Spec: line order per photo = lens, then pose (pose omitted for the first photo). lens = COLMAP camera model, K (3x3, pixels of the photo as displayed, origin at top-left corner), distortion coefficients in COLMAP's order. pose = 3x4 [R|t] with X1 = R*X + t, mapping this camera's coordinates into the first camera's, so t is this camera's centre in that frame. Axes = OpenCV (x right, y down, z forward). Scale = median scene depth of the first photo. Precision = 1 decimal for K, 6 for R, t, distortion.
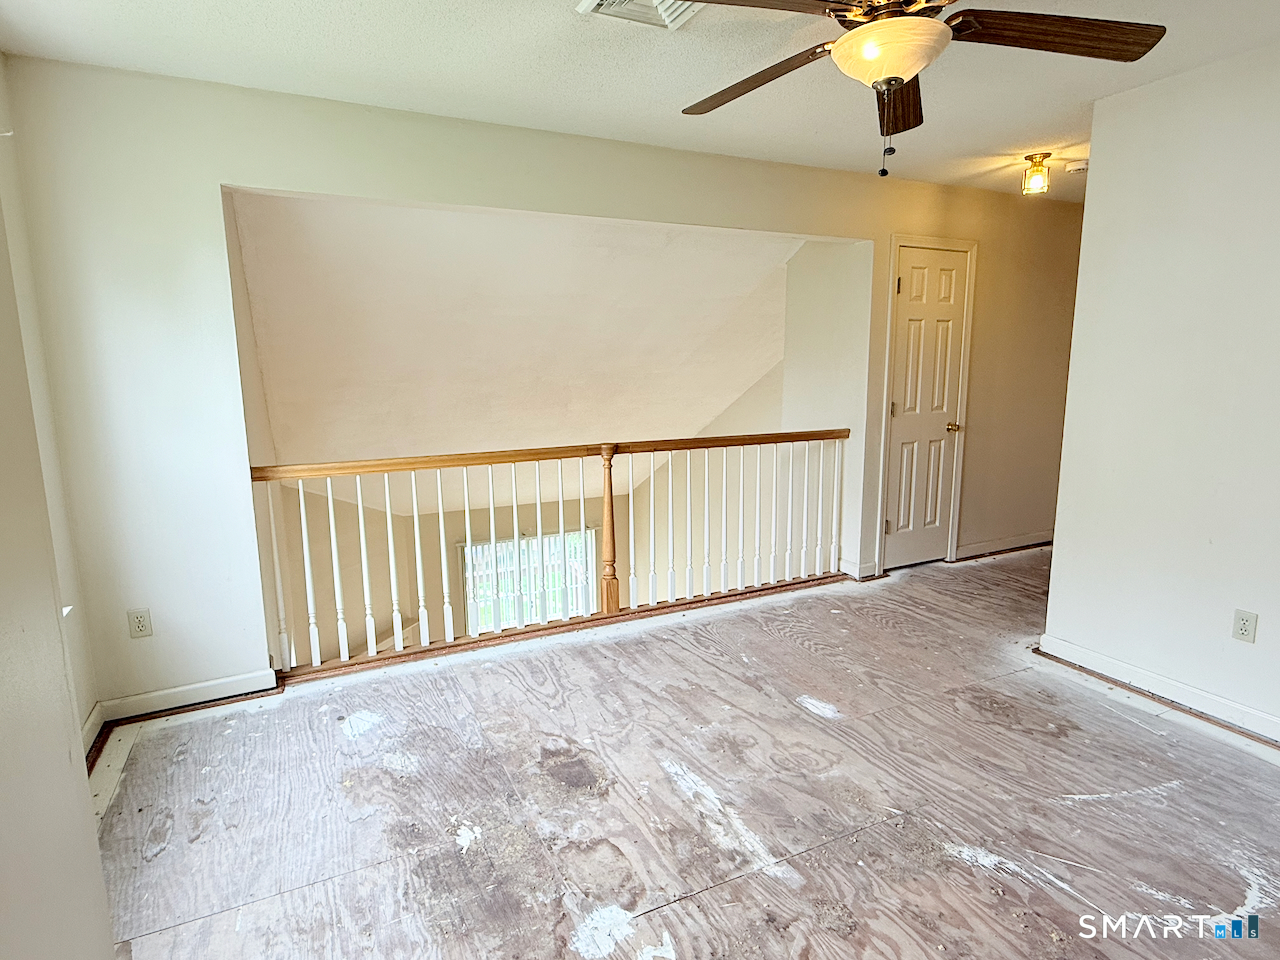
lens RADIAL K [[709.8, 0, 639.8], [0, 709.8, 481.6], [0, 0, 1]] dist [-0.004786, 0.001681]
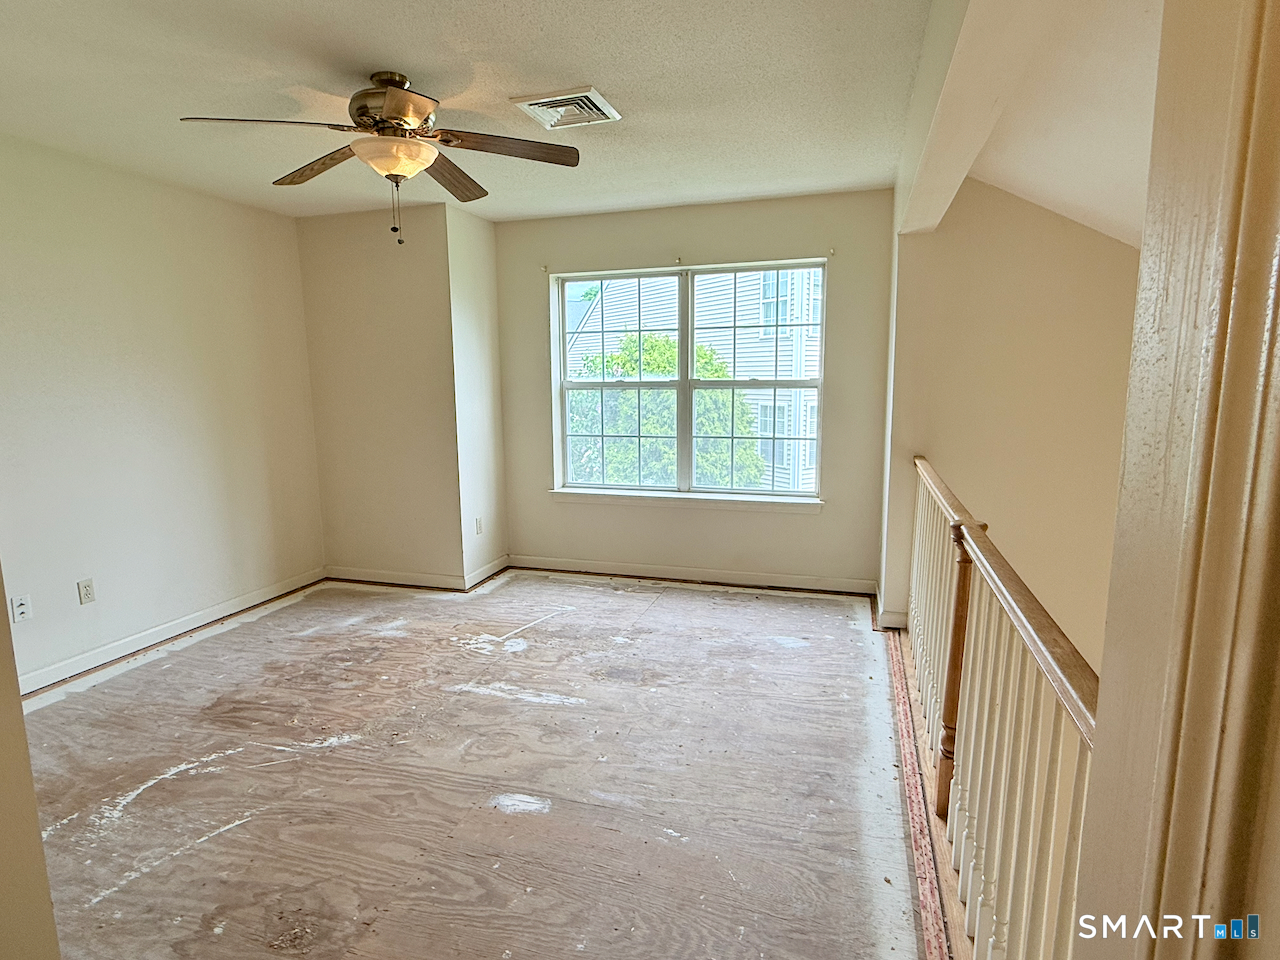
lens RADIAL K [[709.8, 0, 638.5], [0, 709.8, 482.5], [0, 0, 1]] dist [-0.004786, 0.001681]
pose [[-0.695223, 0.130108, -0.706920, 0.815379], [-0.101292, 0.955934, 0.275555, -0.328559], [0.711621, 0.263178, -0.651409, 1.815750]]
